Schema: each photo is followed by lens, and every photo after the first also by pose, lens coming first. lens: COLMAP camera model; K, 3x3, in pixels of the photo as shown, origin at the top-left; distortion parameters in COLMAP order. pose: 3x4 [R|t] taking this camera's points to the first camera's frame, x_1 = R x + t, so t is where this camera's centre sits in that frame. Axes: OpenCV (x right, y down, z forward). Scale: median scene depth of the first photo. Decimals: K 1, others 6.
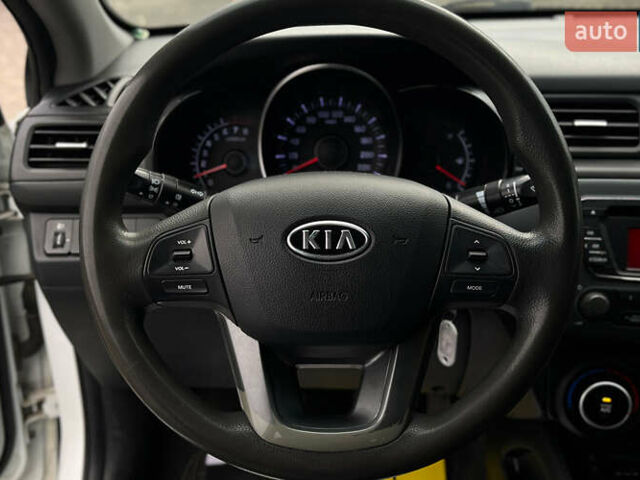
lens RADIAL K [[726.3, 0, 320.4], [0, 726.3, 242.4], [0, 0, 1]] dist [0.040009, 0.000000]
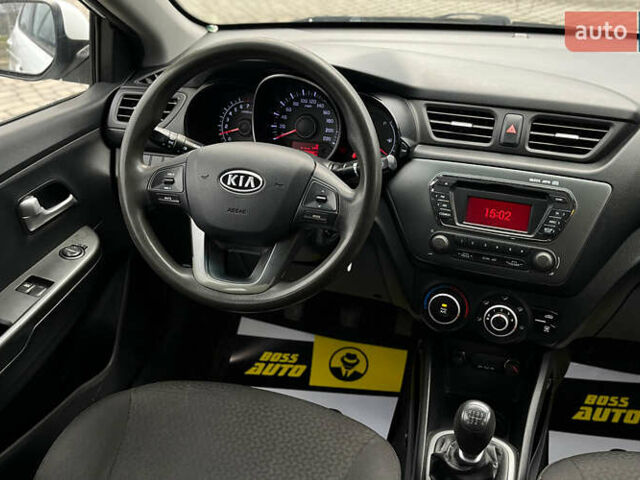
lens RADIAL K [[726.3, 0, 319.5], [0, 726.3, 240.2], [0, 0, 1]] dist [0.040009, 0.000000]
pose [[0.973503, 0.121078, -0.193989, 0.362906], [-0.106919, 0.990889, 0.081902, -0.017051], [0.202138, -0.058990, 0.977579, -0.481969]]
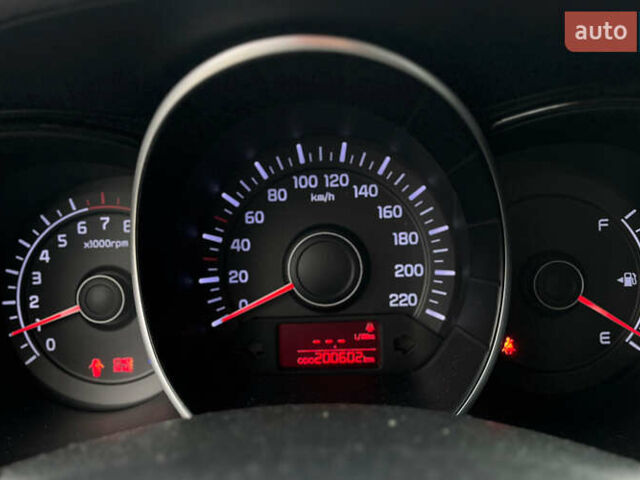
lens RADIAL K [[726.3, 0, 319.5], [0, 726.3, 238.7], [0, 0, 1]] dist [0.040009, 0.000000]
pose [[0.999487, -0.031789, -0.003996, 0.013494], [0.031373, 0.996357, -0.079297, -0.107419], [0.006502, 0.079131, 0.996843, 0.569540]]
